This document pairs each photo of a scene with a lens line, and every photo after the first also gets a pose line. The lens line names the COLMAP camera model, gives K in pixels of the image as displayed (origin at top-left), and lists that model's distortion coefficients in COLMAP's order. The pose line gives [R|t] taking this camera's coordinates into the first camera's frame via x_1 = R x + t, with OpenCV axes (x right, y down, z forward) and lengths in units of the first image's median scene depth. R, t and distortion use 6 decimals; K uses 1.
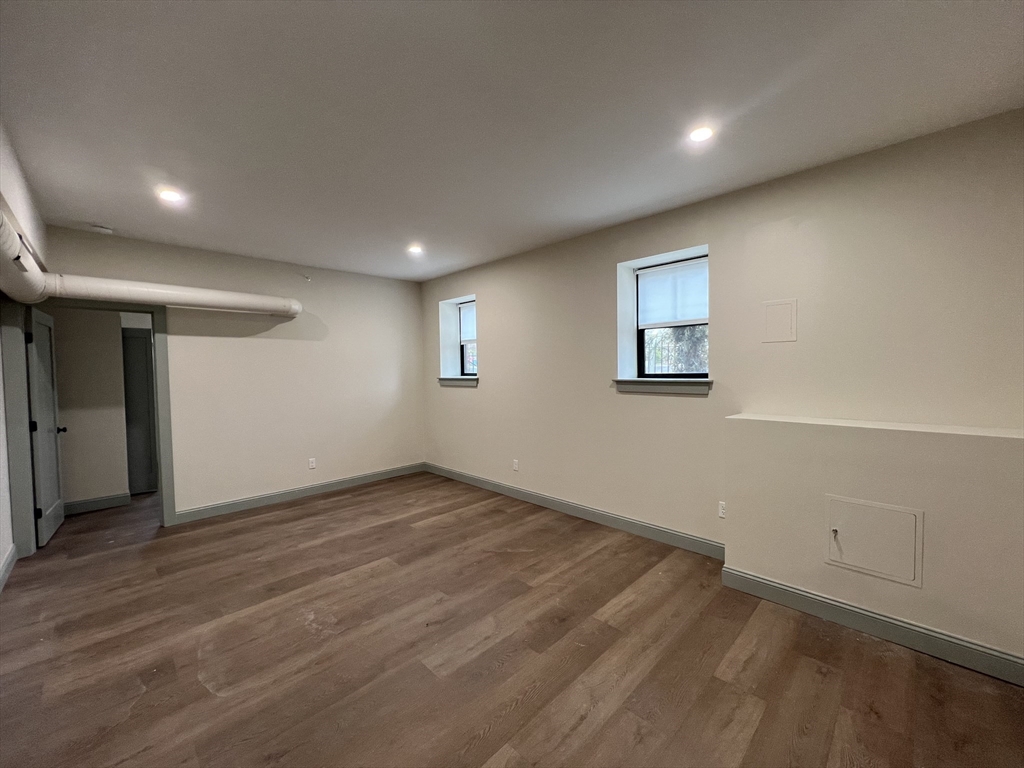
lens RADIAL K [[408.0, 0, 511.0], [0, 408.0, 381.9], [0, 0, 1]] dist [-0.001536, 0.000049]
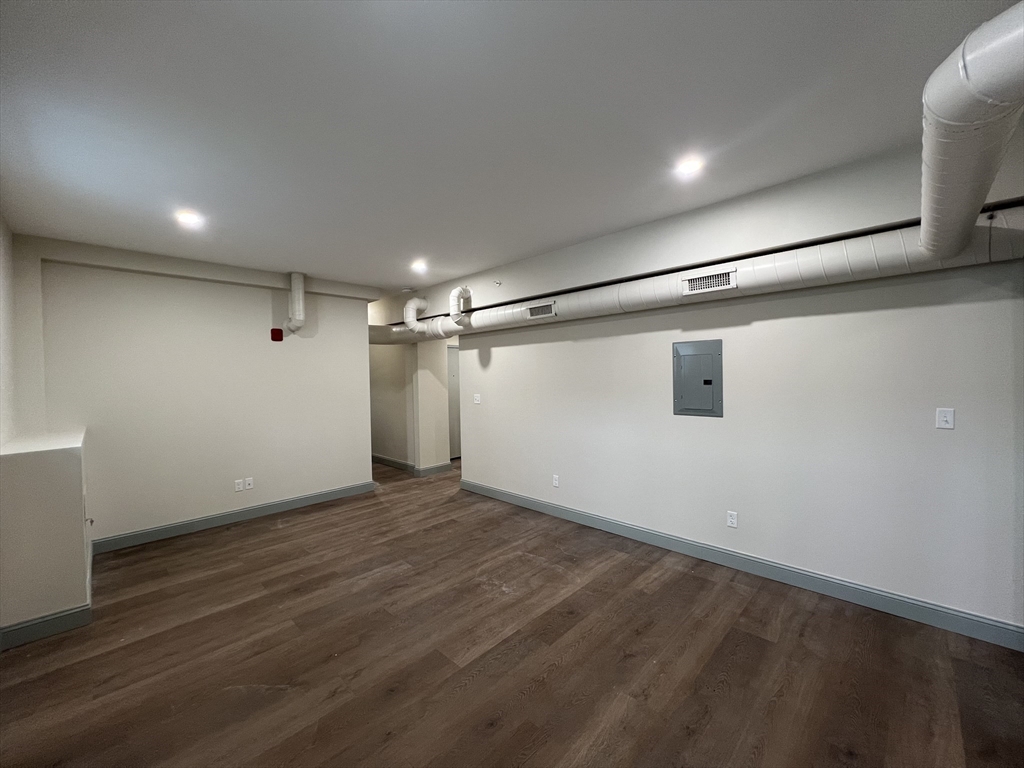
lens RADIAL K [[408.0, 0, 511.0], [0, 408.0, 381.9], [0, 0, 1]] dist [-0.001536, 0.000049]
pose [[-0.999303, 0.035959, -0.010058, -0.382656], [0.035386, 0.998004, 0.052296, -0.062122], [0.011918, 0.051904, -0.998581, 1.588565]]
